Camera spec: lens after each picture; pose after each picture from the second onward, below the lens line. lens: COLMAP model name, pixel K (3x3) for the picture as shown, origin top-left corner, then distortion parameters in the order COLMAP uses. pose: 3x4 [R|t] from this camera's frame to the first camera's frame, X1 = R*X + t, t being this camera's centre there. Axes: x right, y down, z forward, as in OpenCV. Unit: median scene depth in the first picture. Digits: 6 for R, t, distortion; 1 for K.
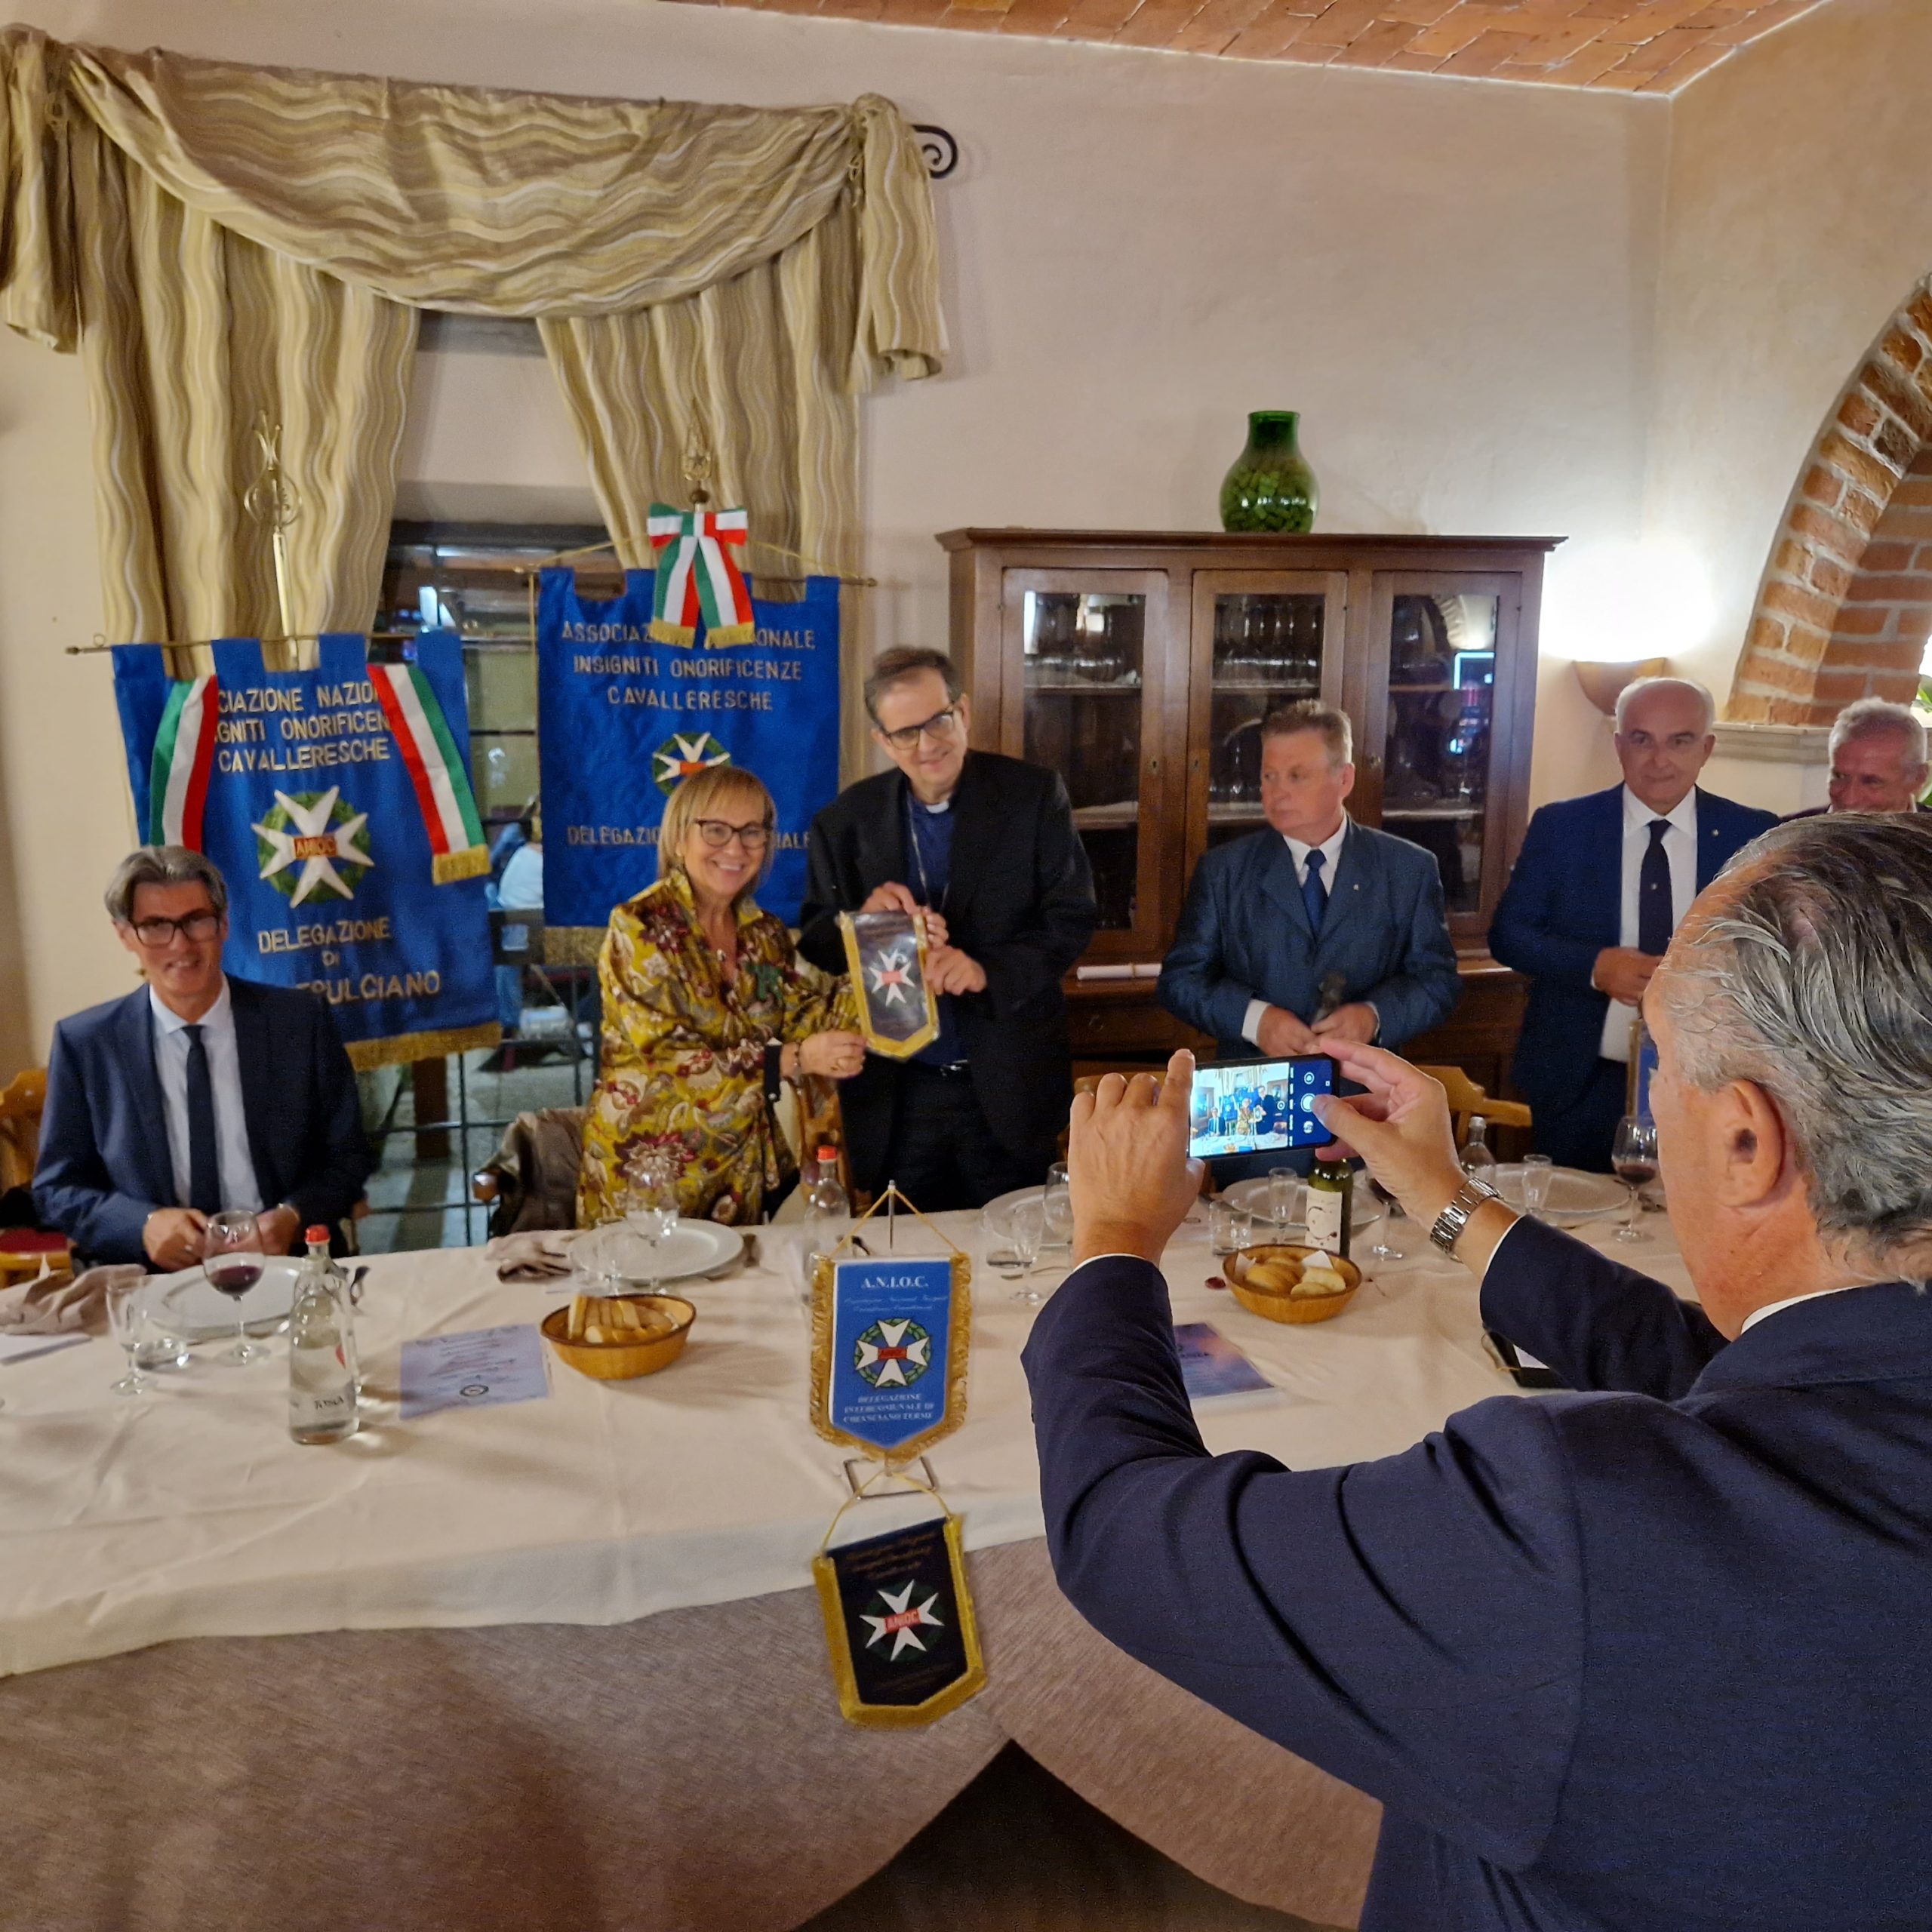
lens RADIAL K [[1723.0, 0, 971.1], [0, 1723.0, 944.8], [0, 0, 1]] dist [0.085029, -0.091690]
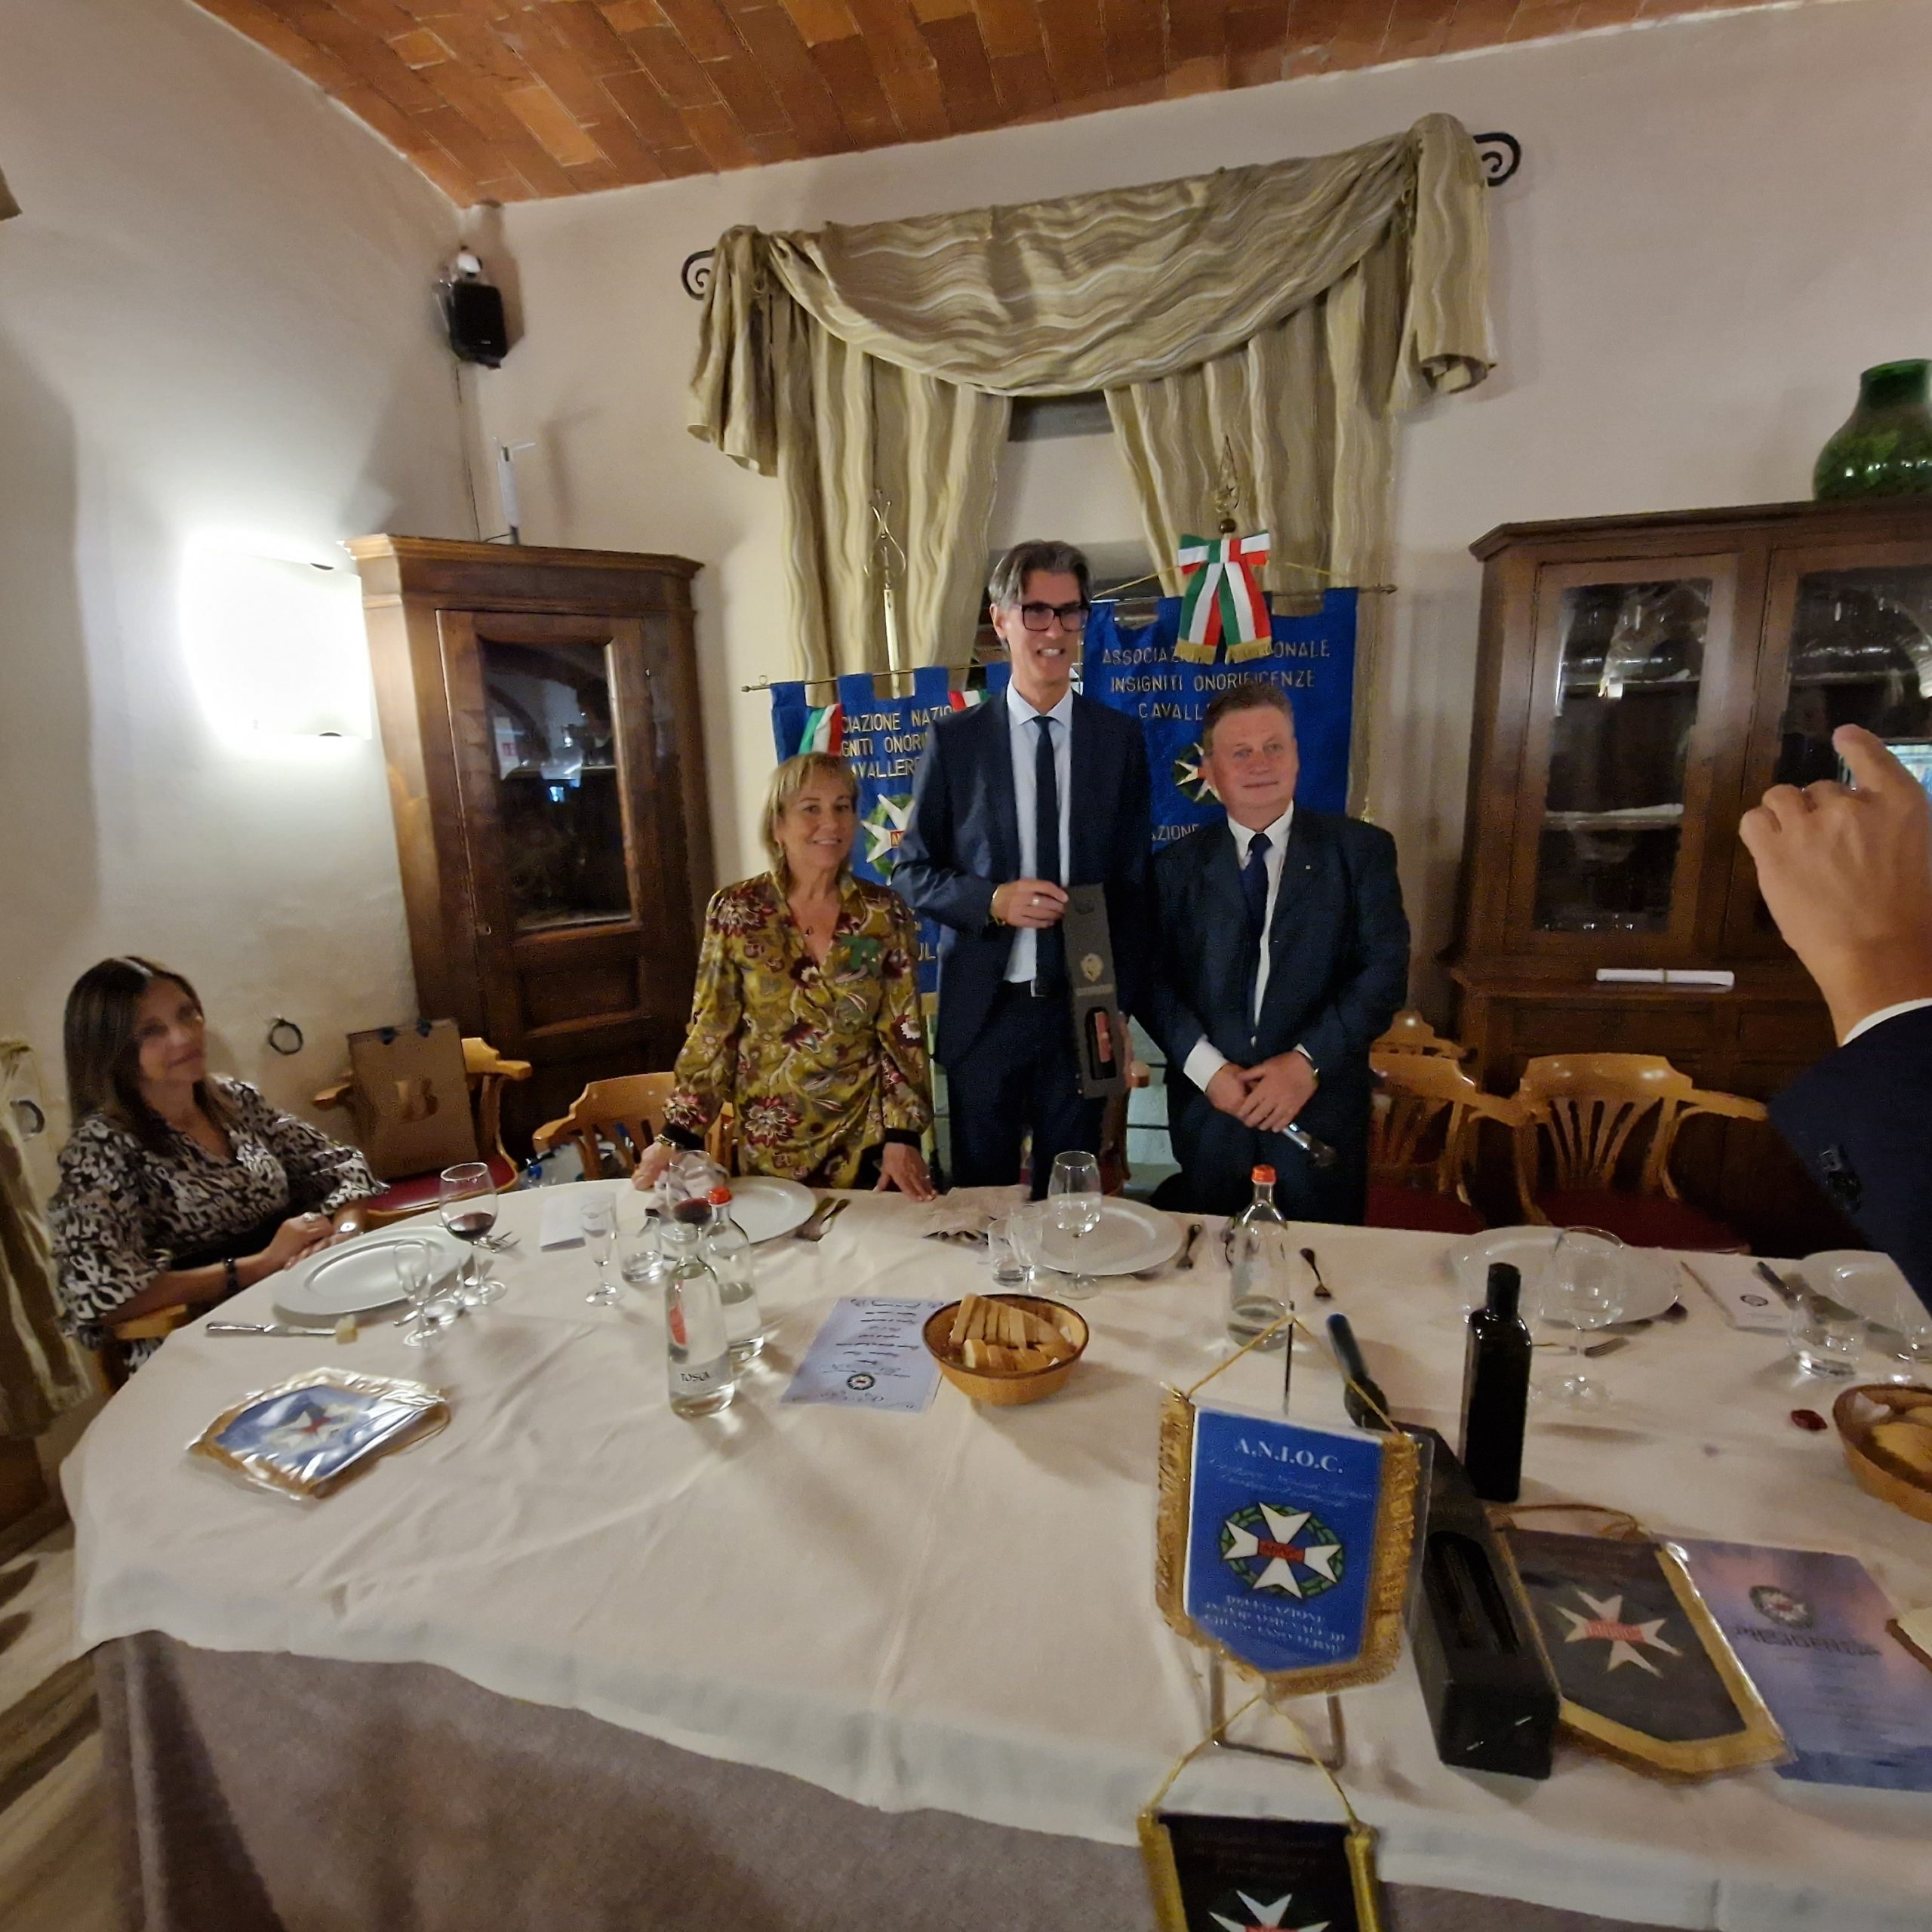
lens RADIAL K [[1048.4, 0, 945.3], [0, 1048.4, 969.3], [0, 0, 1]] dist [0.003444, -0.000926]
pose [[0.887224, 0.063355, -0.456968, 0.005623], [-0.045120, 0.997693, 0.050719, -0.000484], [0.459128, -0.024381, 0.888036, 0.324986]]
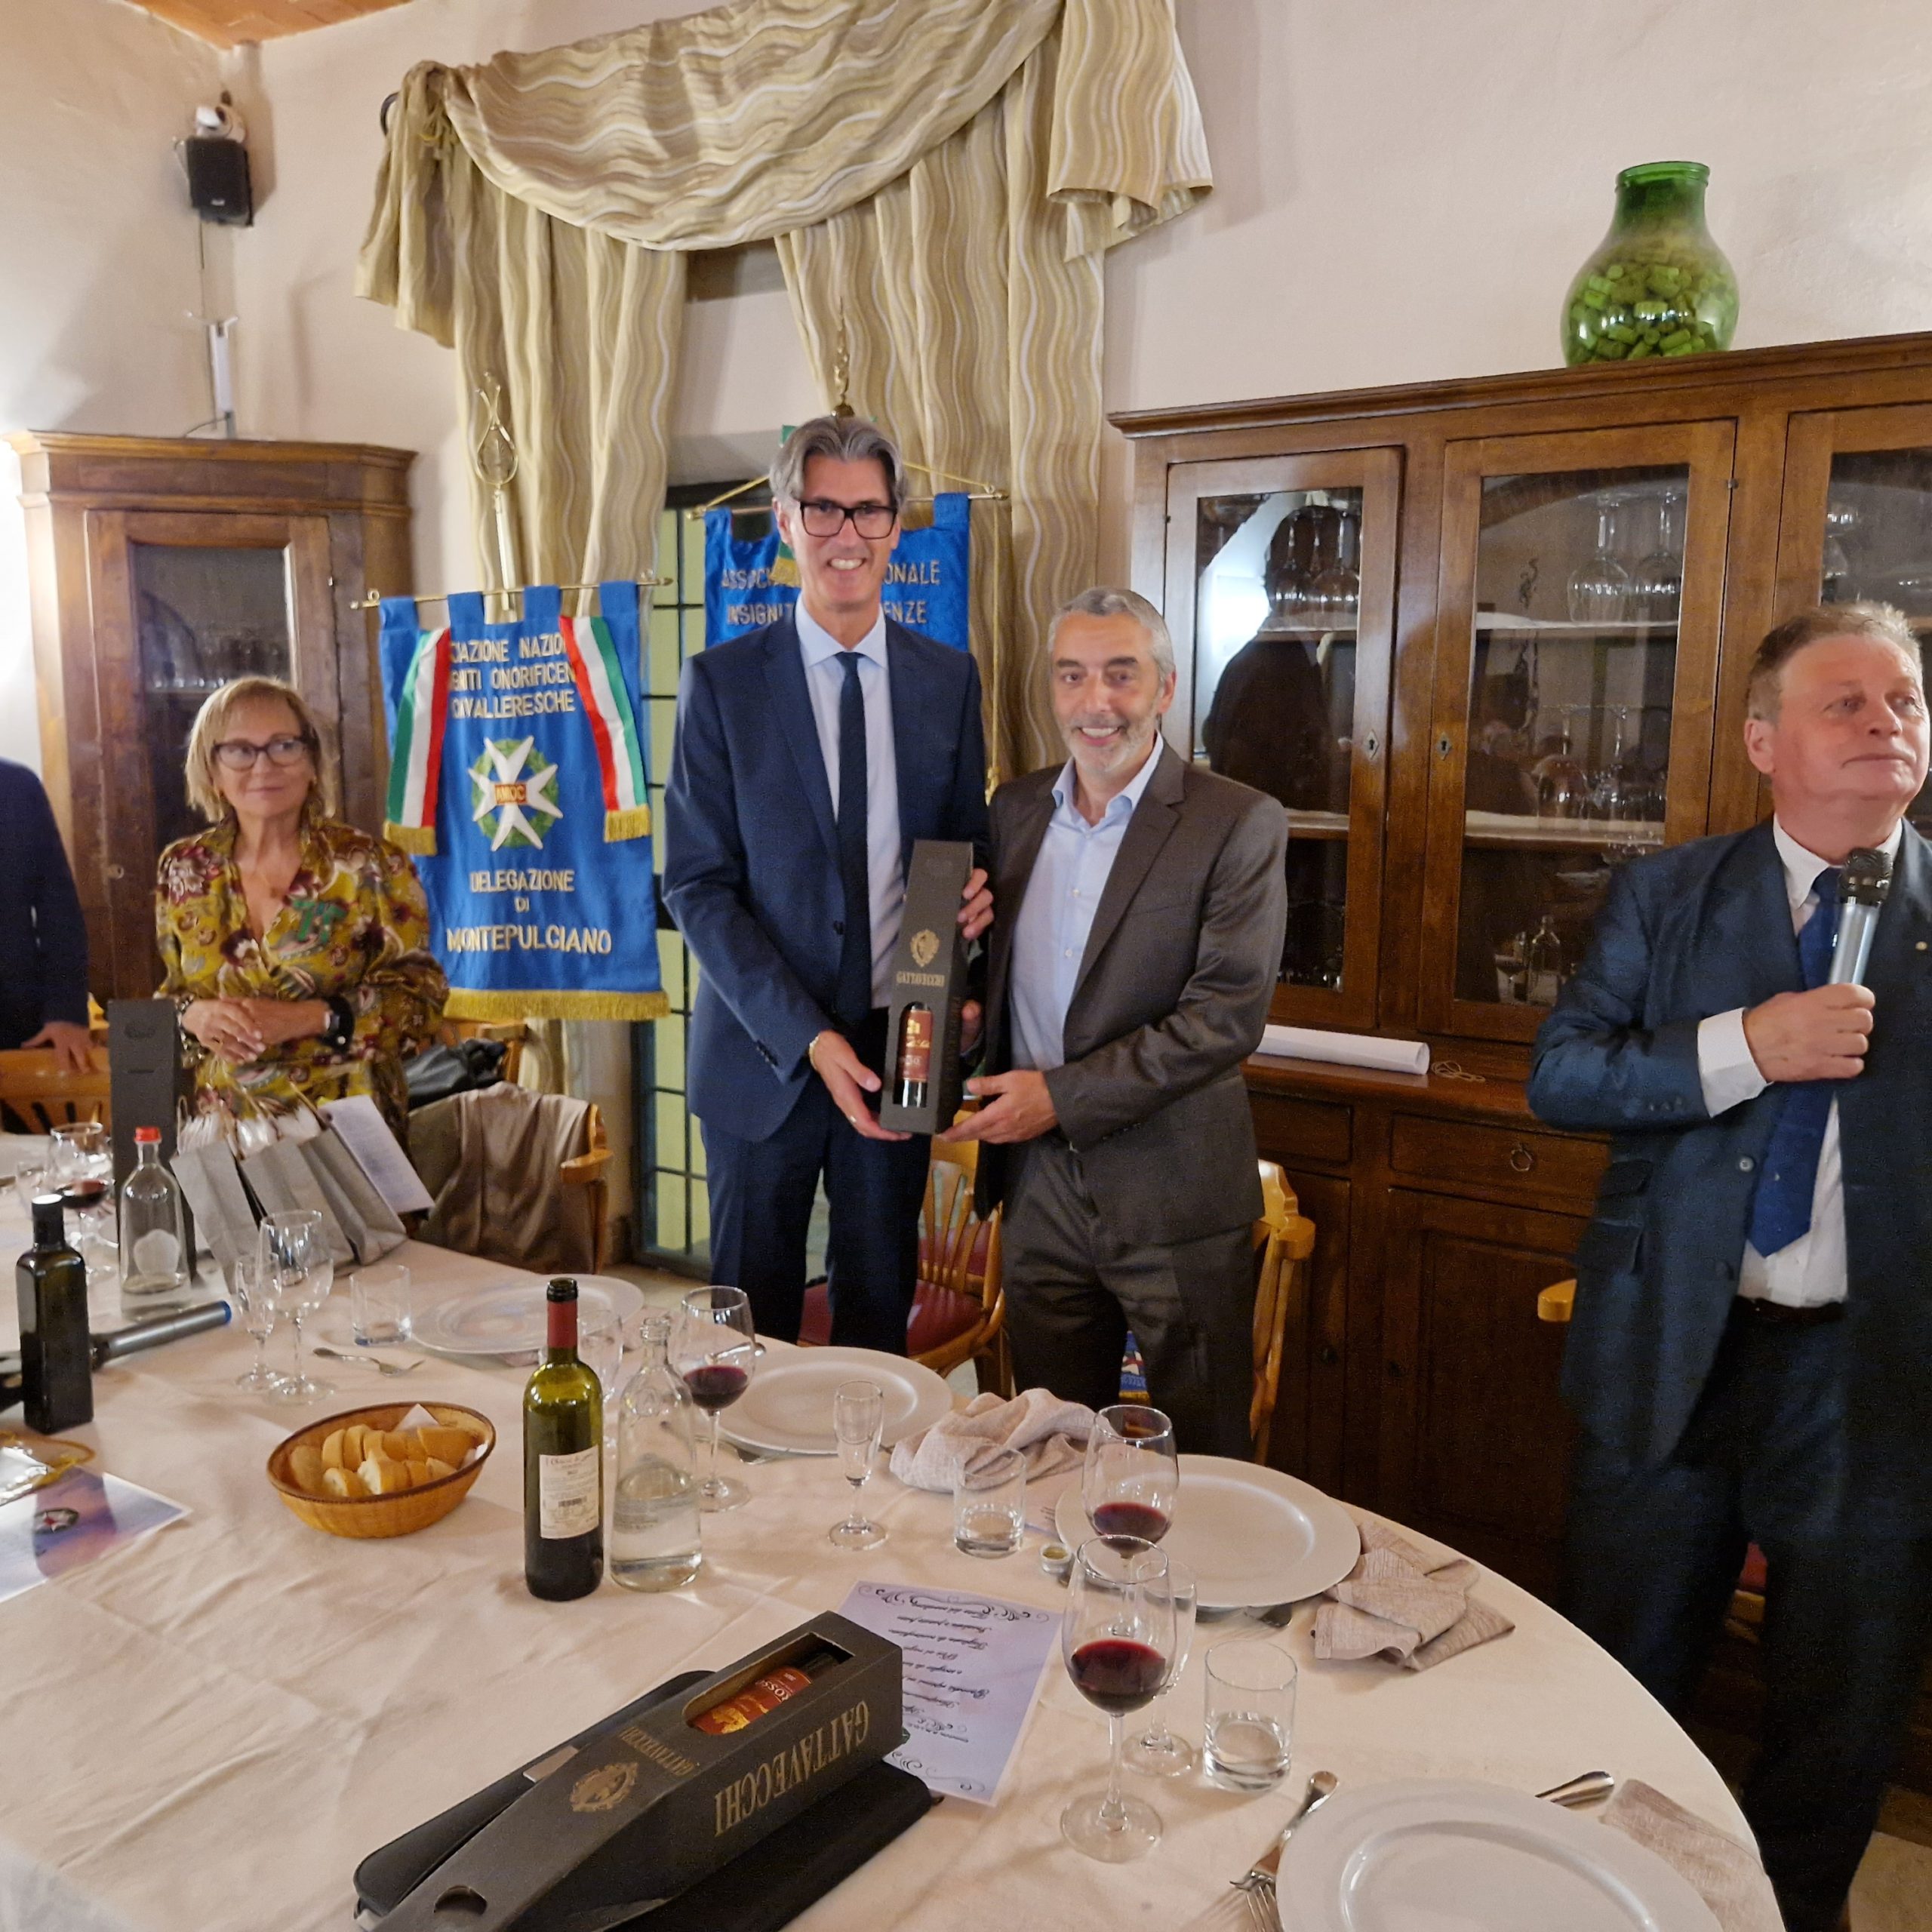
lens RADIAL K [[1723.0, 0, 971.1], [0, 1723.0, 944.8], [0, 0, 1]] dist [0.085029, -0.091690]
pose [[0.676286, 0.107867, -0.728699, 0.557650], [-0.130511, 0.991117, 0.025588, -0.029415], [0.724985, 0.077798, 0.684356, 0.497980]]
